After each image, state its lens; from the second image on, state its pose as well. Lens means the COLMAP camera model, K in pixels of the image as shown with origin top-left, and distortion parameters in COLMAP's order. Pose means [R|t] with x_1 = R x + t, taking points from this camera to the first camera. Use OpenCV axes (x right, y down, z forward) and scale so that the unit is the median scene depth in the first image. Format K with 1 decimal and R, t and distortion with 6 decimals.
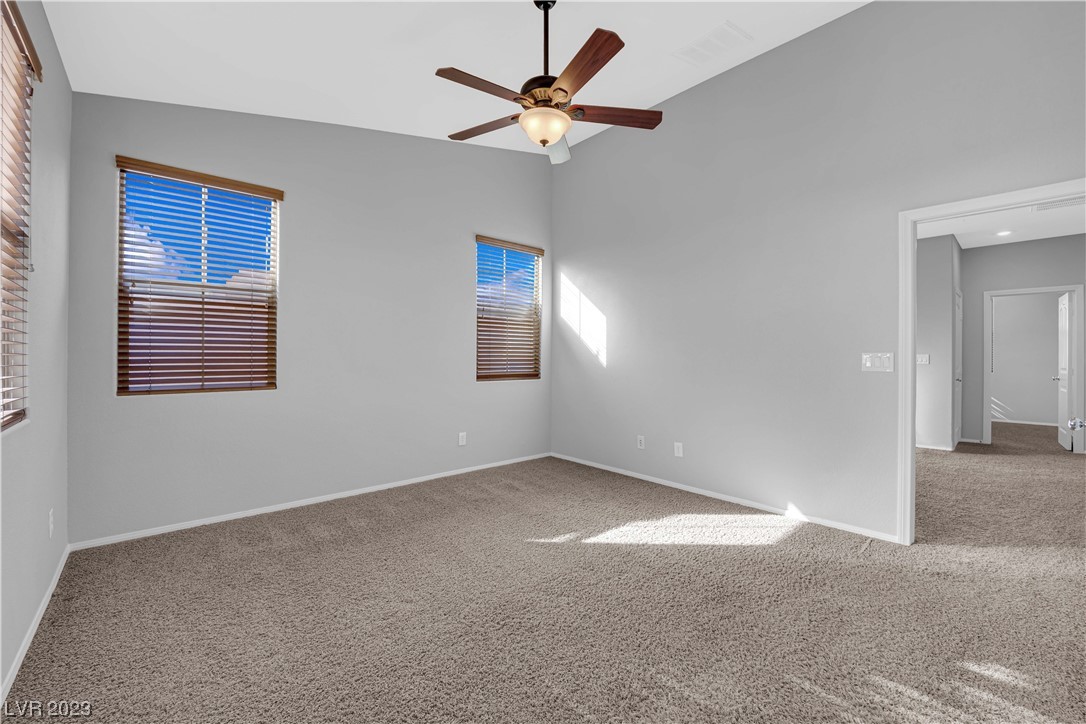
lens RADIAL K [[435.4, 0, 542.2], [0, 435.4, 354.7], [0, 0, 1]] dist [-0.011795, -0.003047]
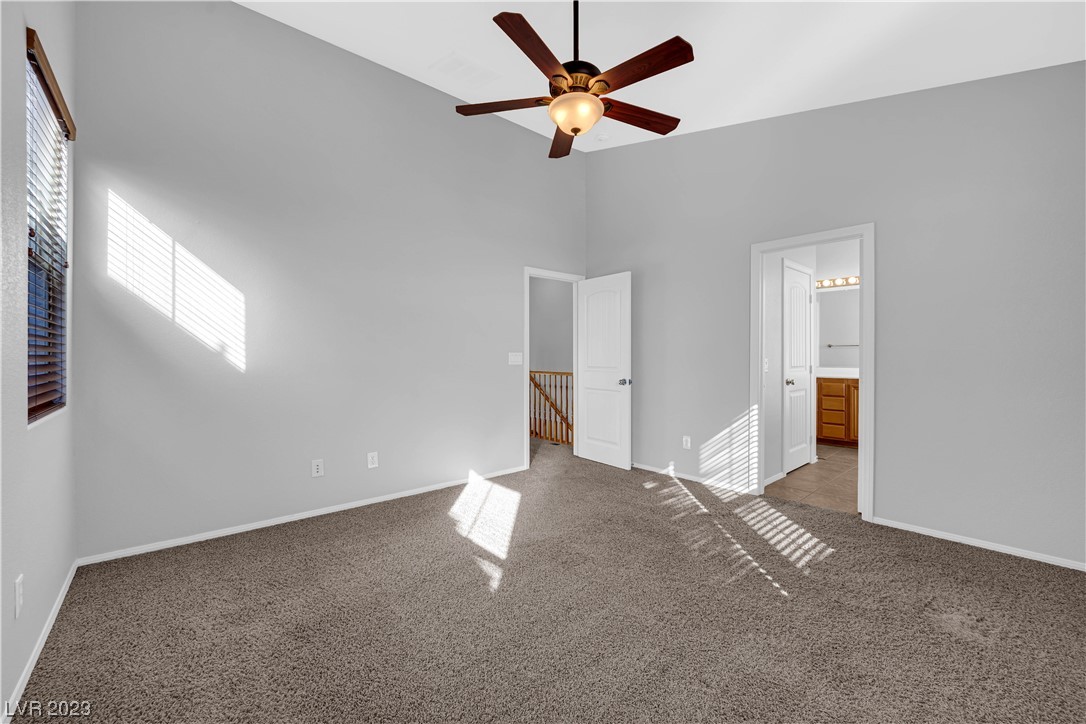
lens RADIAL K [[435.4, 0, 550.1], [0, 435.4, 355.9], [0, 0, 1]] dist [-0.011795, -0.003047]
pose [[-0.006680, -0.006060, 0.999959, -0.574632], [-0.005416, 0.999967, 0.006024, -0.000725], [-0.999963, -0.005376, -0.006712, 0.648768]]
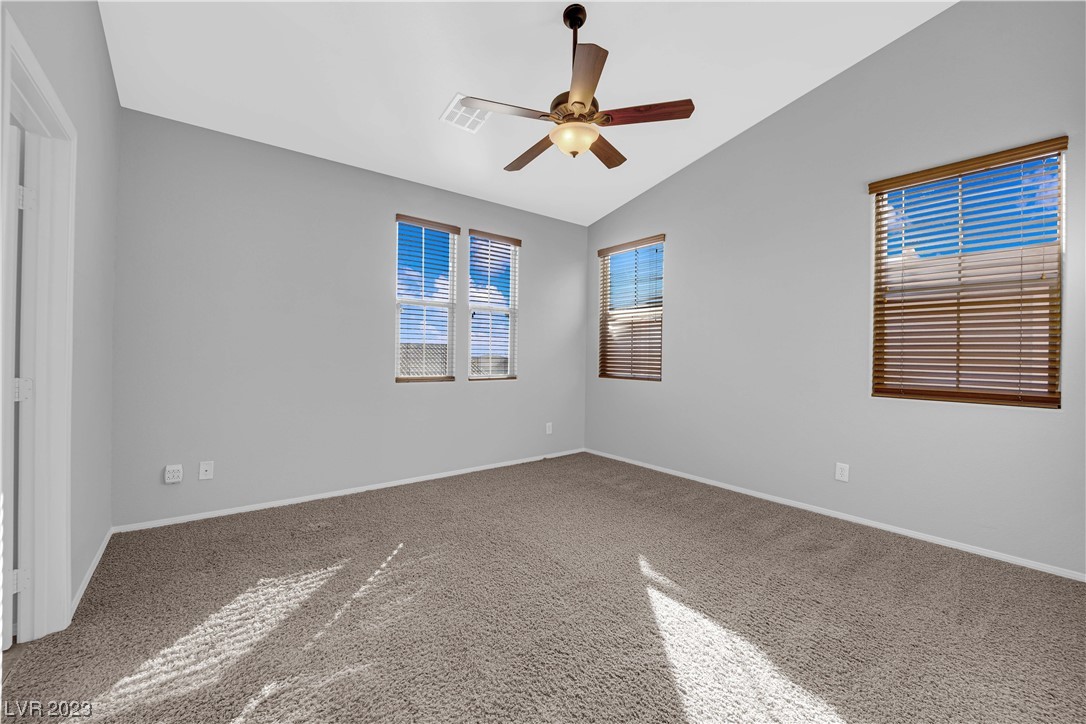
lens RADIAL K [[435.4, 0, 539.6], [0, 435.4, 354.1], [0, 0, 1]] dist [-0.011795, -0.003047]
pose [[-0.067083, -0.005265, -0.997734, 0.648762], [-0.009652, 0.999943, -0.004627, 0.003590], [0.997701, 0.009320, -0.067130, 0.604817]]
